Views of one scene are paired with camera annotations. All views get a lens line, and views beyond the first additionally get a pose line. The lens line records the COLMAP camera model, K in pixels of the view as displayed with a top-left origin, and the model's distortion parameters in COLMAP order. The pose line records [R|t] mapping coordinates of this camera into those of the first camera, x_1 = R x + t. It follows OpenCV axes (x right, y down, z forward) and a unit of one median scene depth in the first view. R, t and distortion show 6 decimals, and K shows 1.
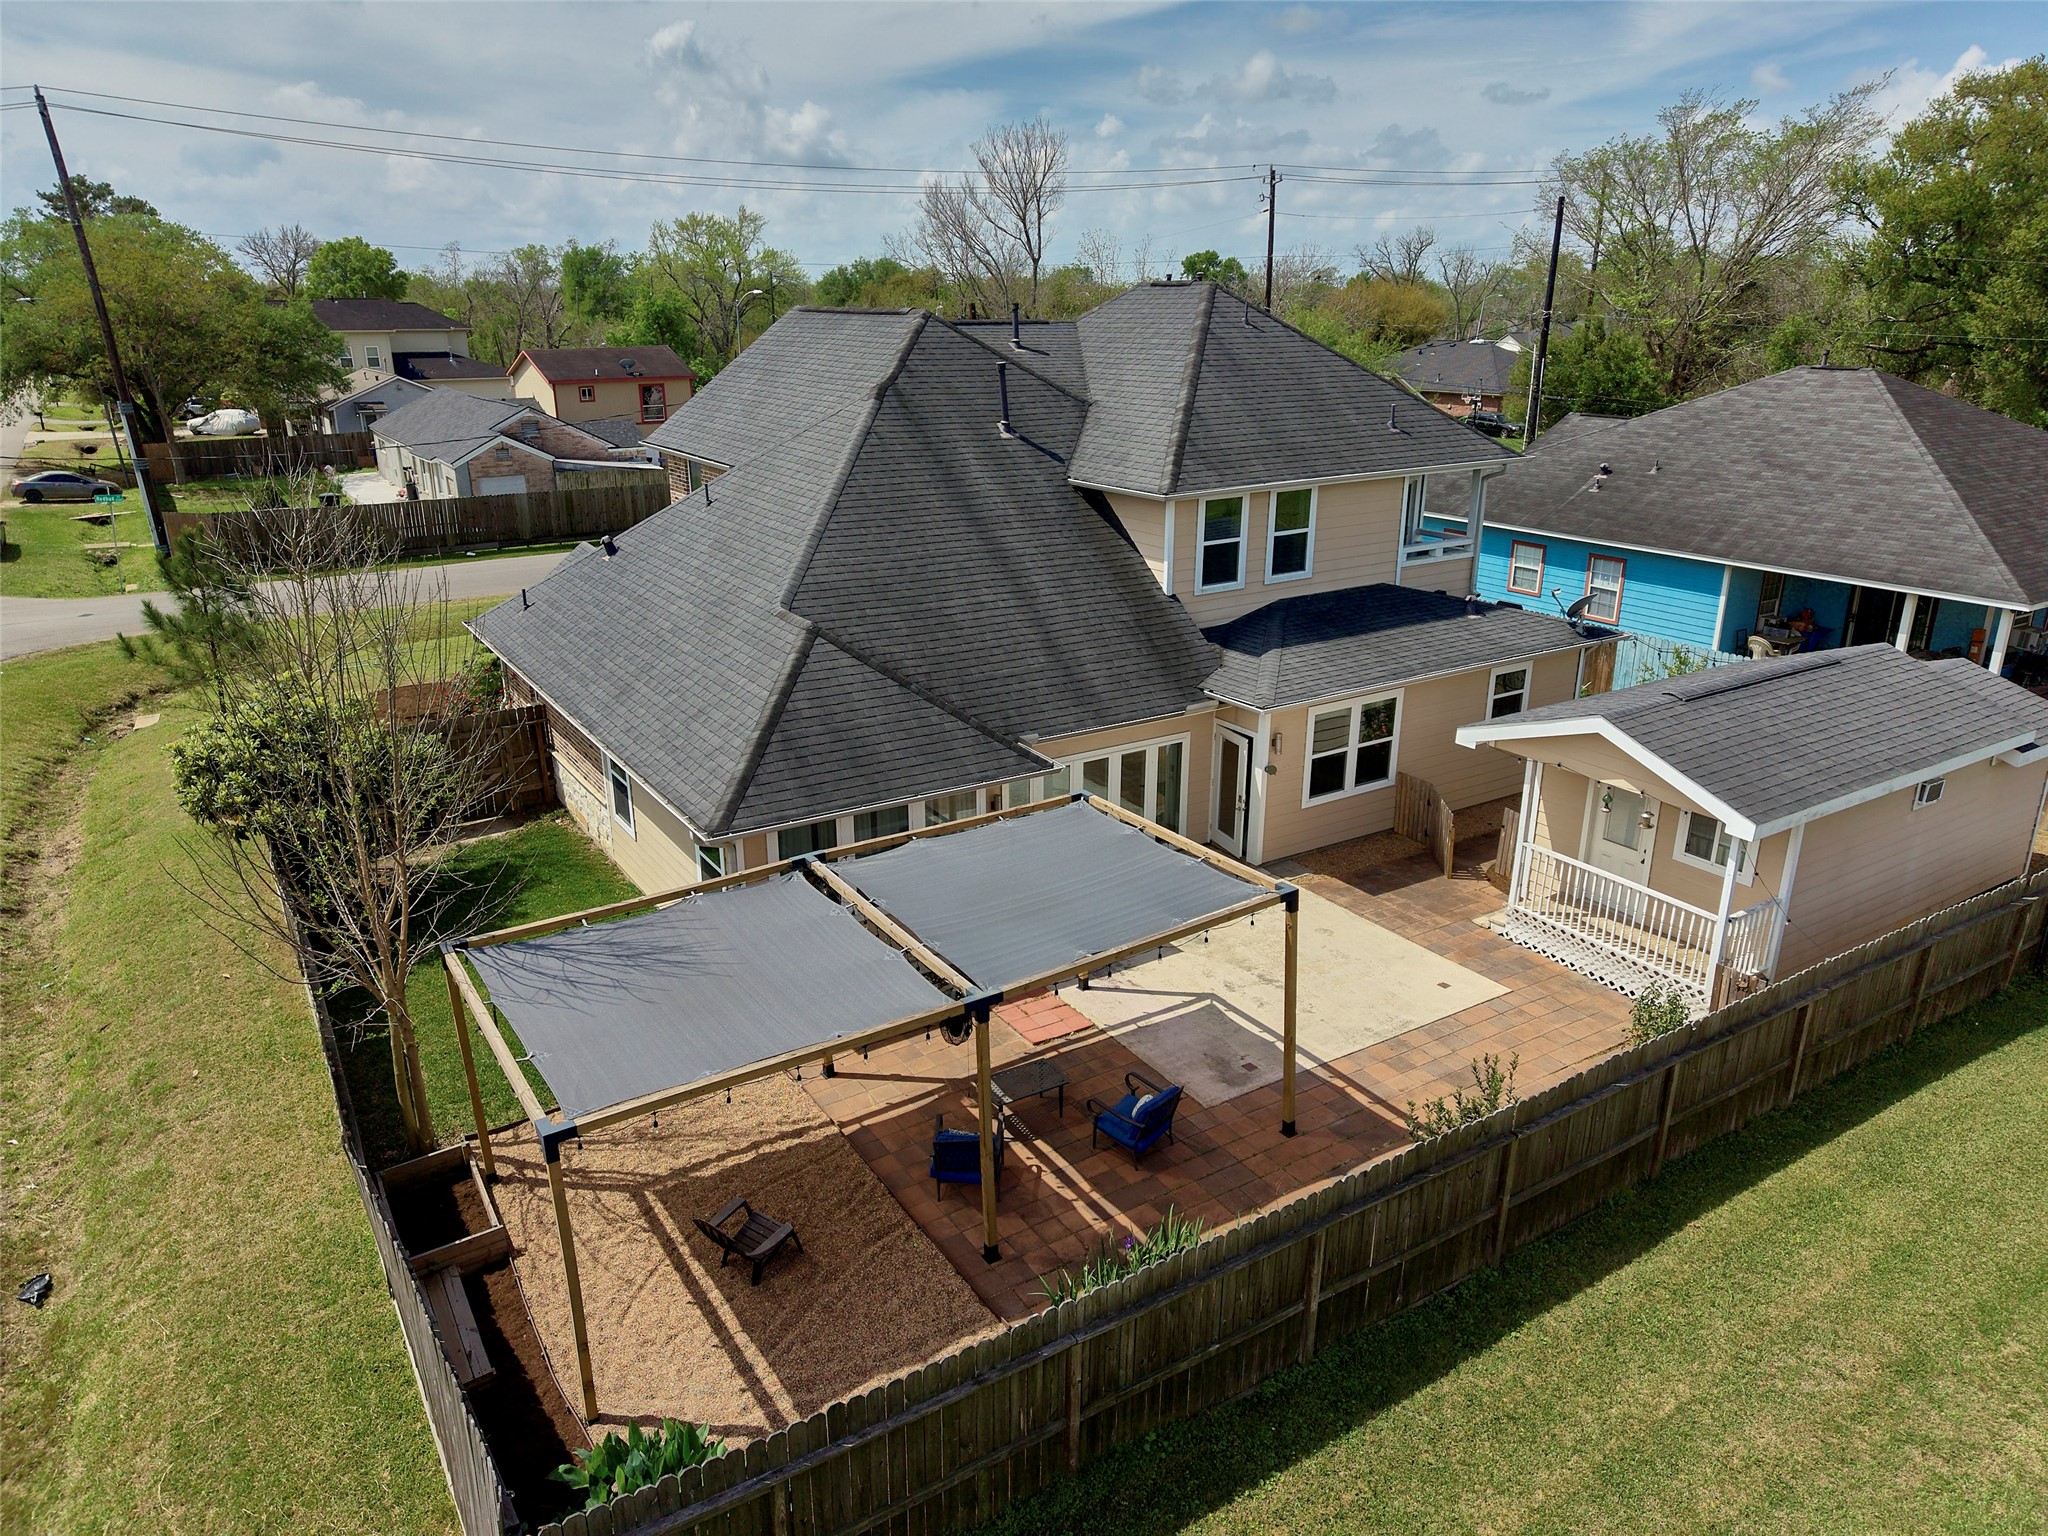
lens RADIAL K [[1390.2, 0, 1025.6], [0, 1390.2, 771.6], [0, 0, 1]] dist [0.015063, -0.018125]
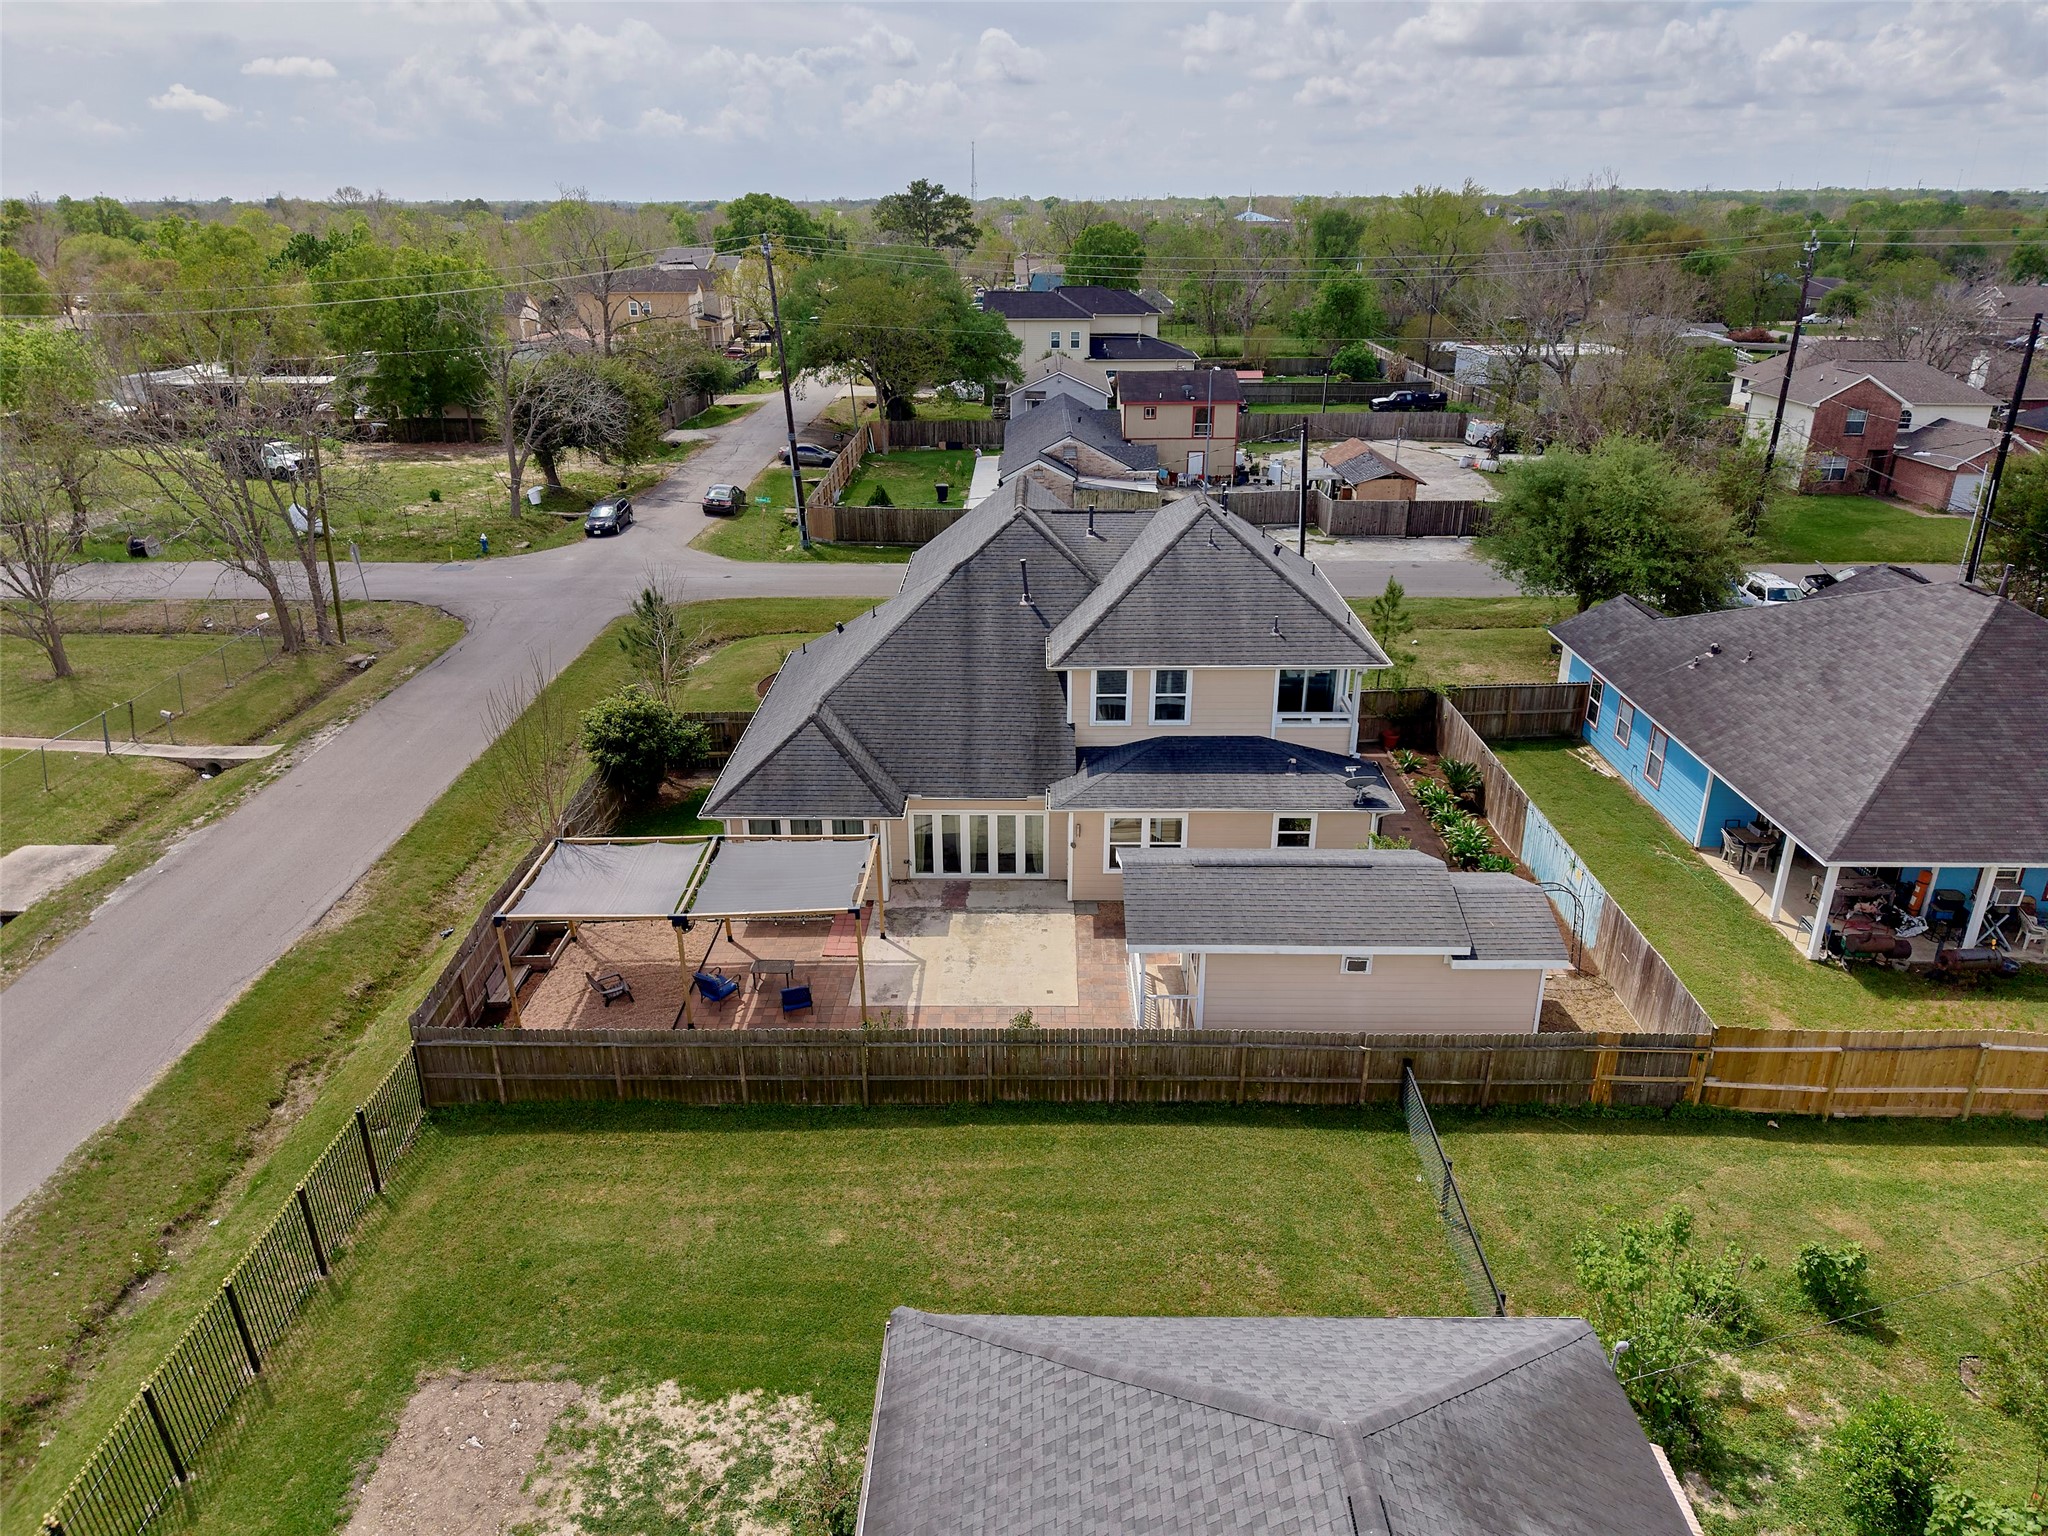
lens RADIAL K [[1390.2, 0, 1023.7], [0, 1390.2, 767.8], [0, 0, 1]] dist [0.015063, -0.018125]
pose [[0.839265, 0.209346, -0.501806, 0.840196], [-0.177284, 0.977831, 0.111432, -0.237818], [0.514009, -0.004559, 0.857773, -0.381065]]
